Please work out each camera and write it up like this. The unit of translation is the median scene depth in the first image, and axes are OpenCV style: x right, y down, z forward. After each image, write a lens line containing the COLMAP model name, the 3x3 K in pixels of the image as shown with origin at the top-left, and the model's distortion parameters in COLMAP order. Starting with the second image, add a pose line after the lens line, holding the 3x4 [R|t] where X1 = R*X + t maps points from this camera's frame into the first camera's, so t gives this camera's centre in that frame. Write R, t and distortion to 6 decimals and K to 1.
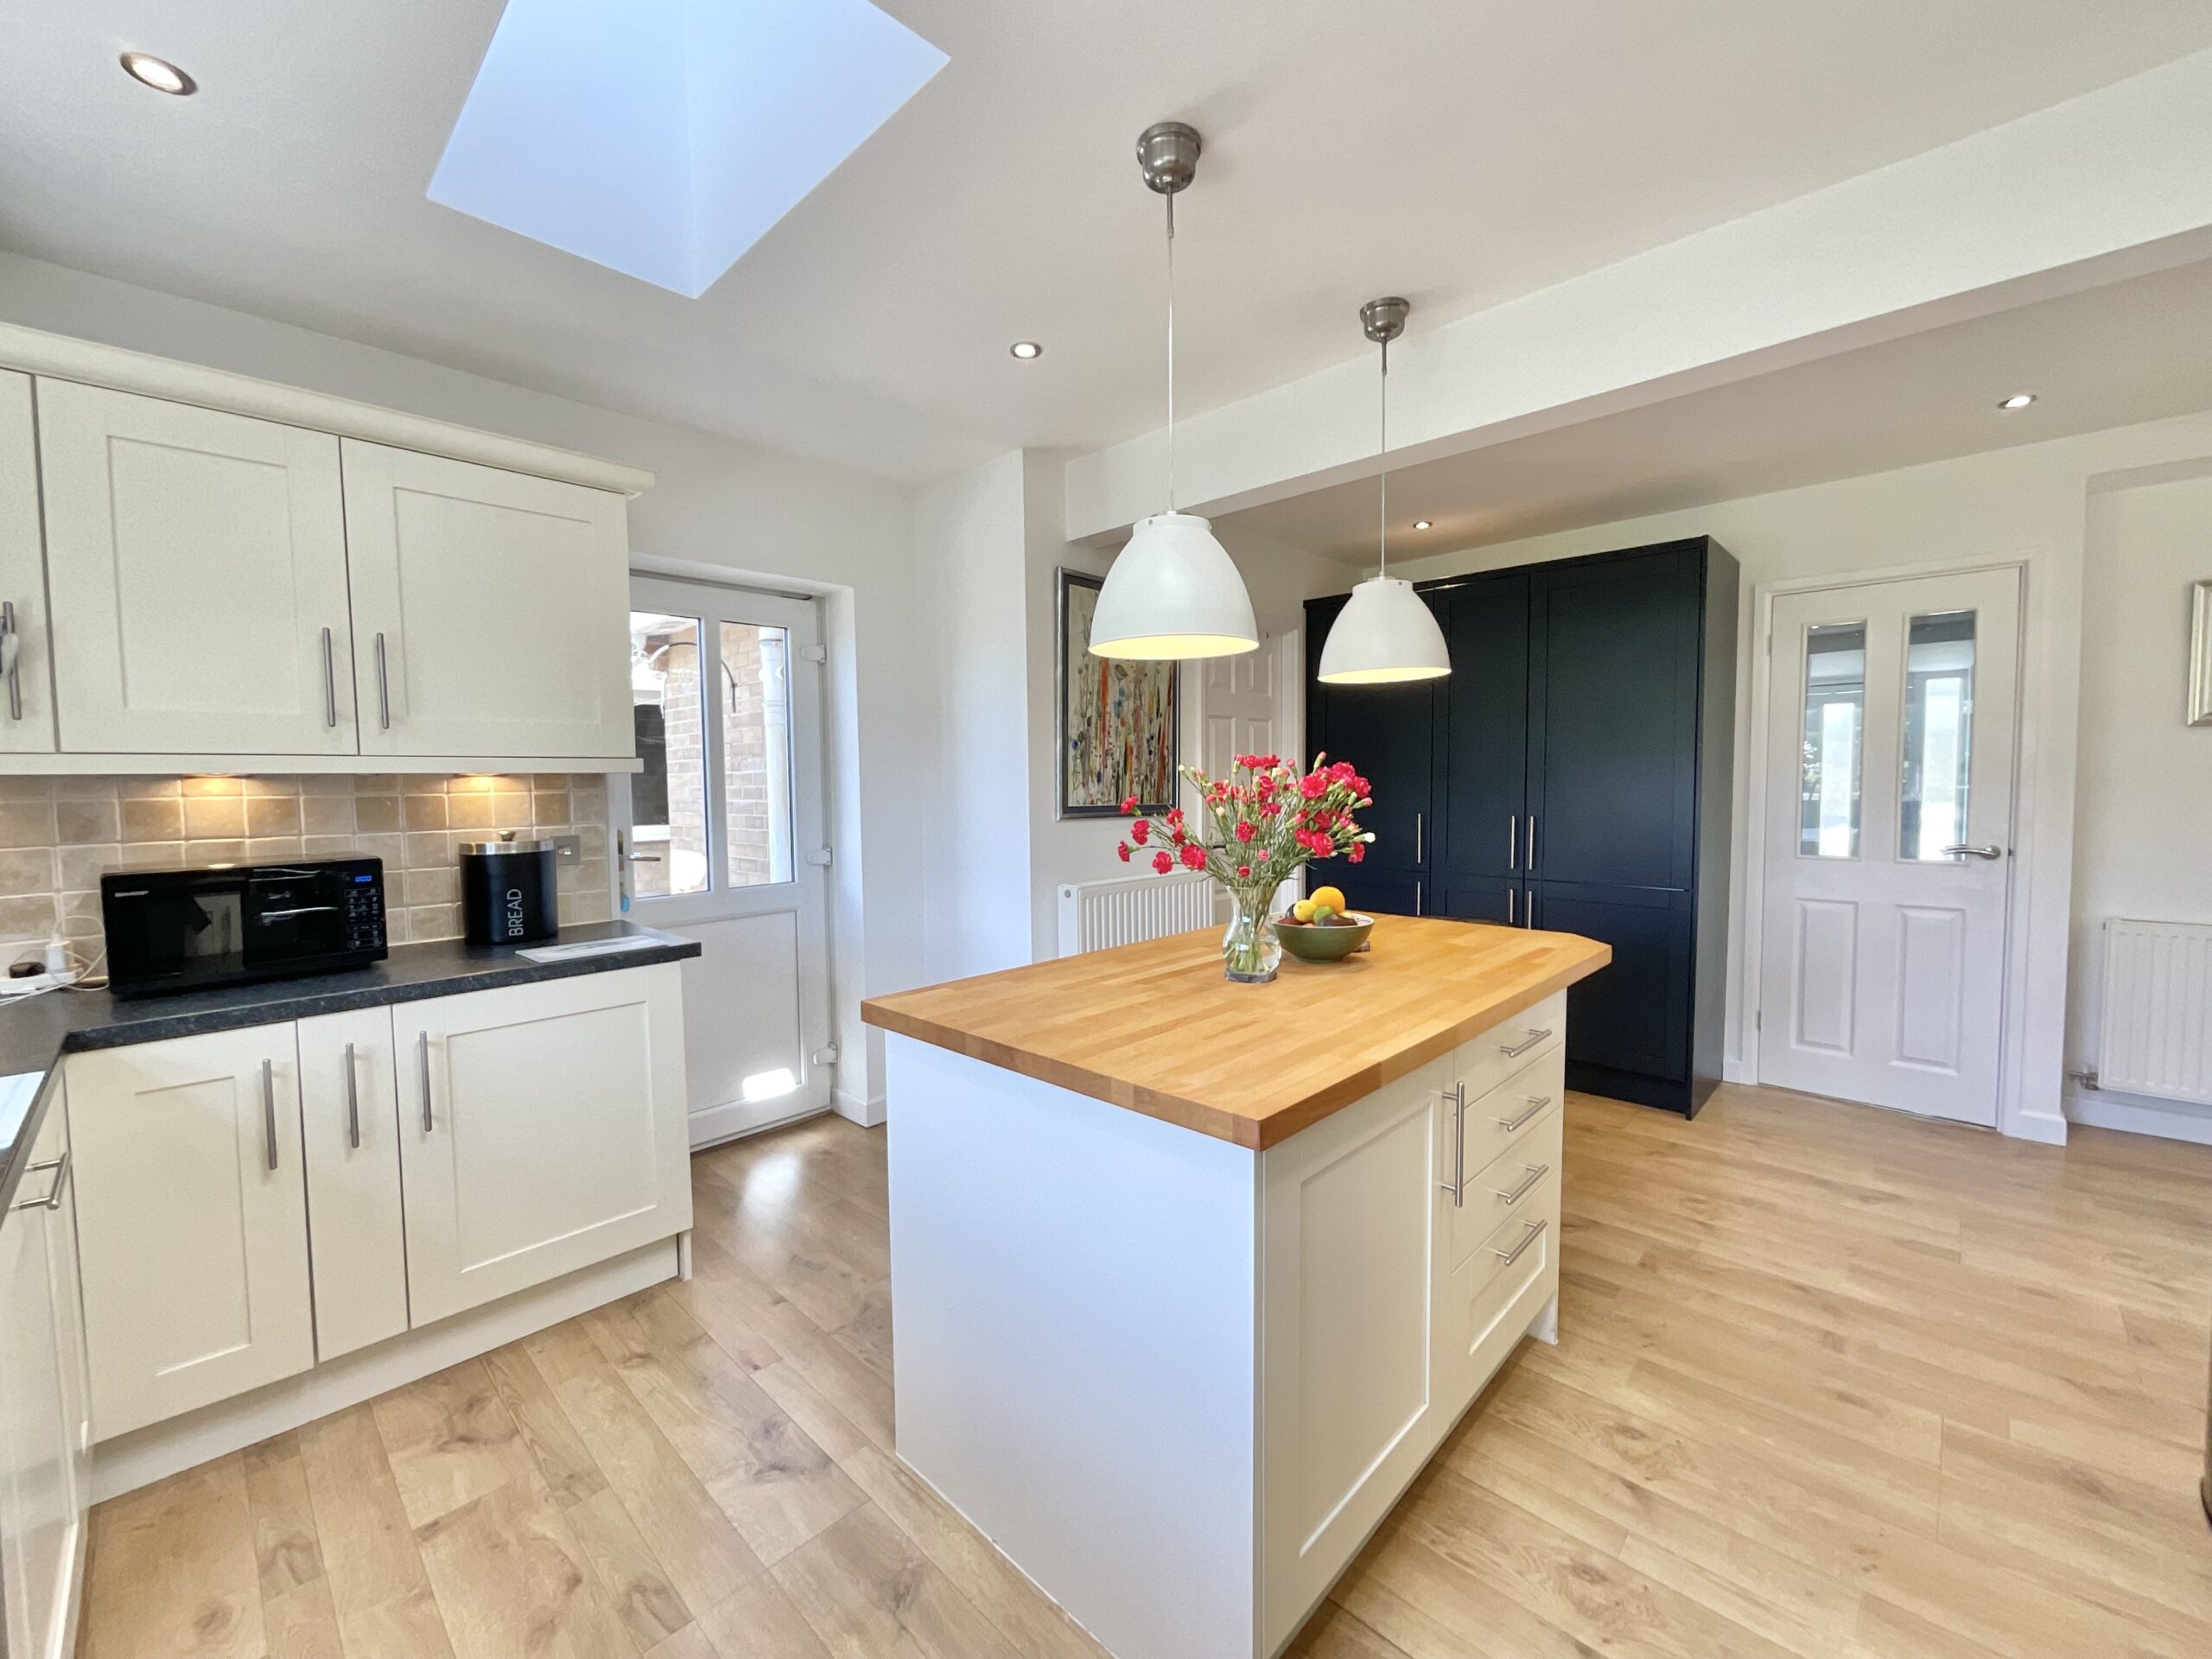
lens RADIAL K [[898.7, 0, 1116.6], [0, 898.7, 828.2], [0, 0, 1]] dist [-0.001143, 0.000435]
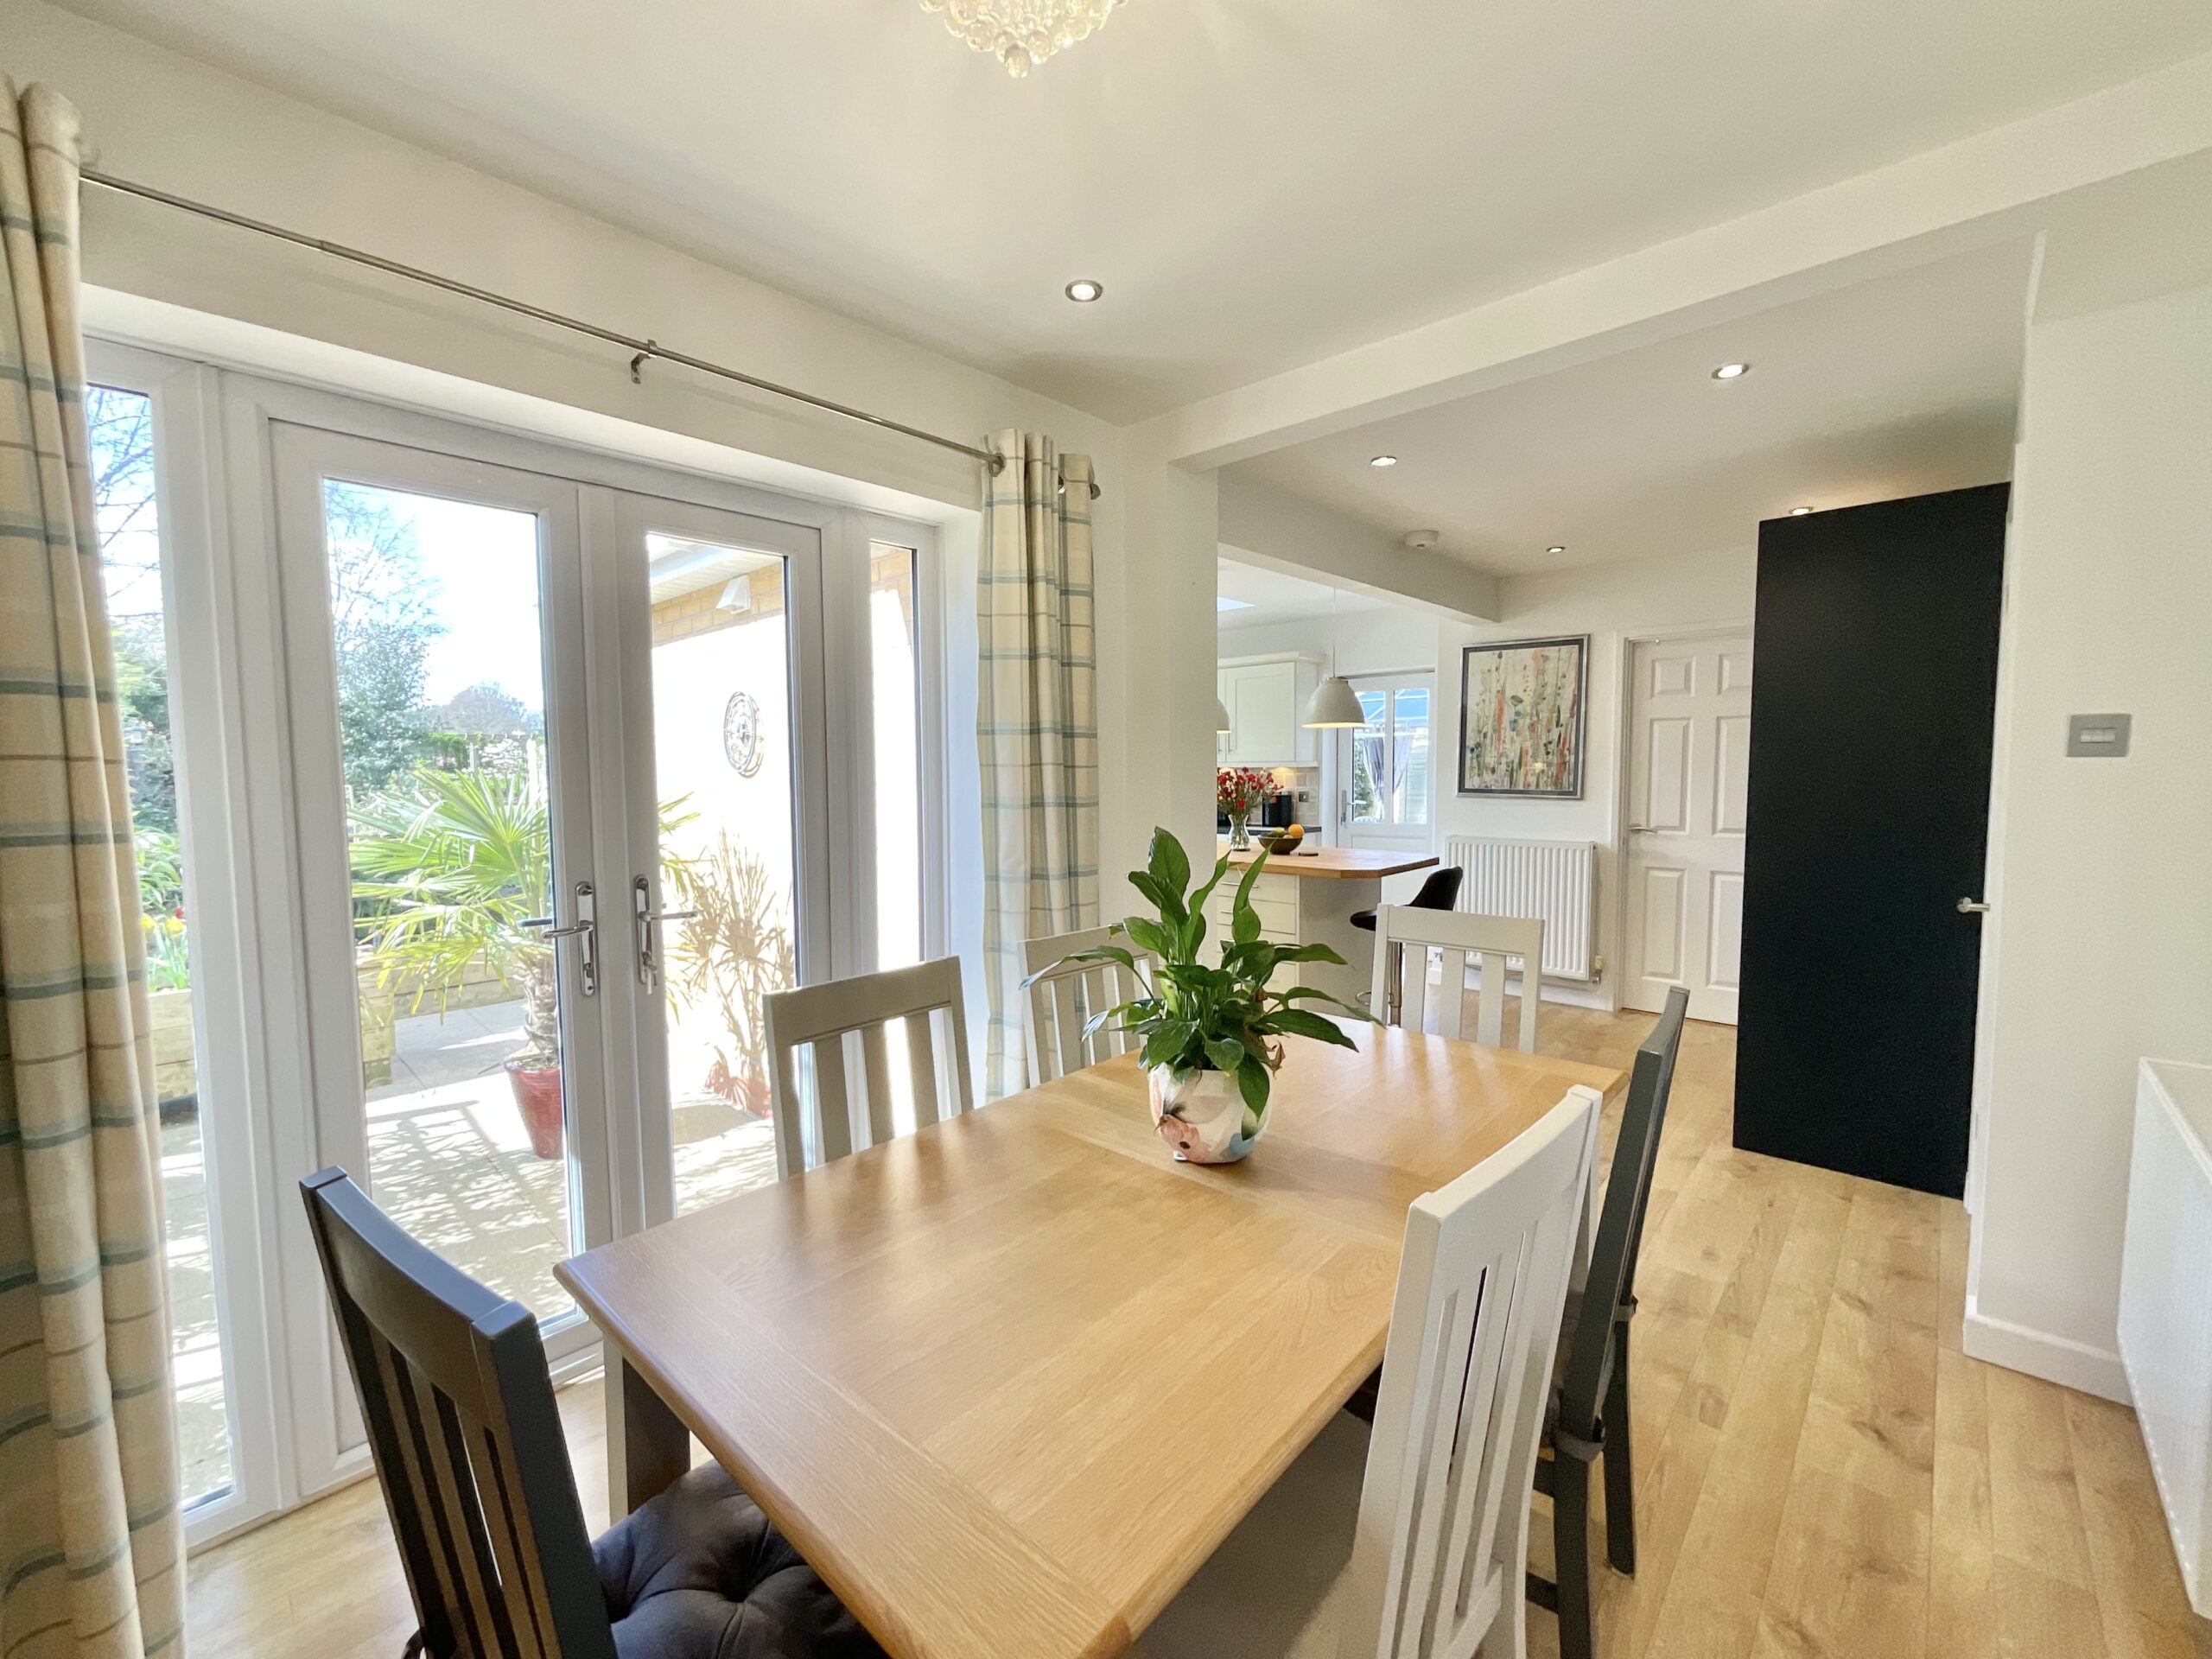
lens RADIAL K [[898.7, 0, 1121.6], [0, 898.7, 833.7], [0, 0, 1]] dist [-0.001143, 0.000435]
pose [[0.020322, 0.091279, -0.995618, 1.508452], [-0.038022, 0.995174, 0.090462, -0.062538], [0.999070, 0.036017, 0.023694, 0.313153]]
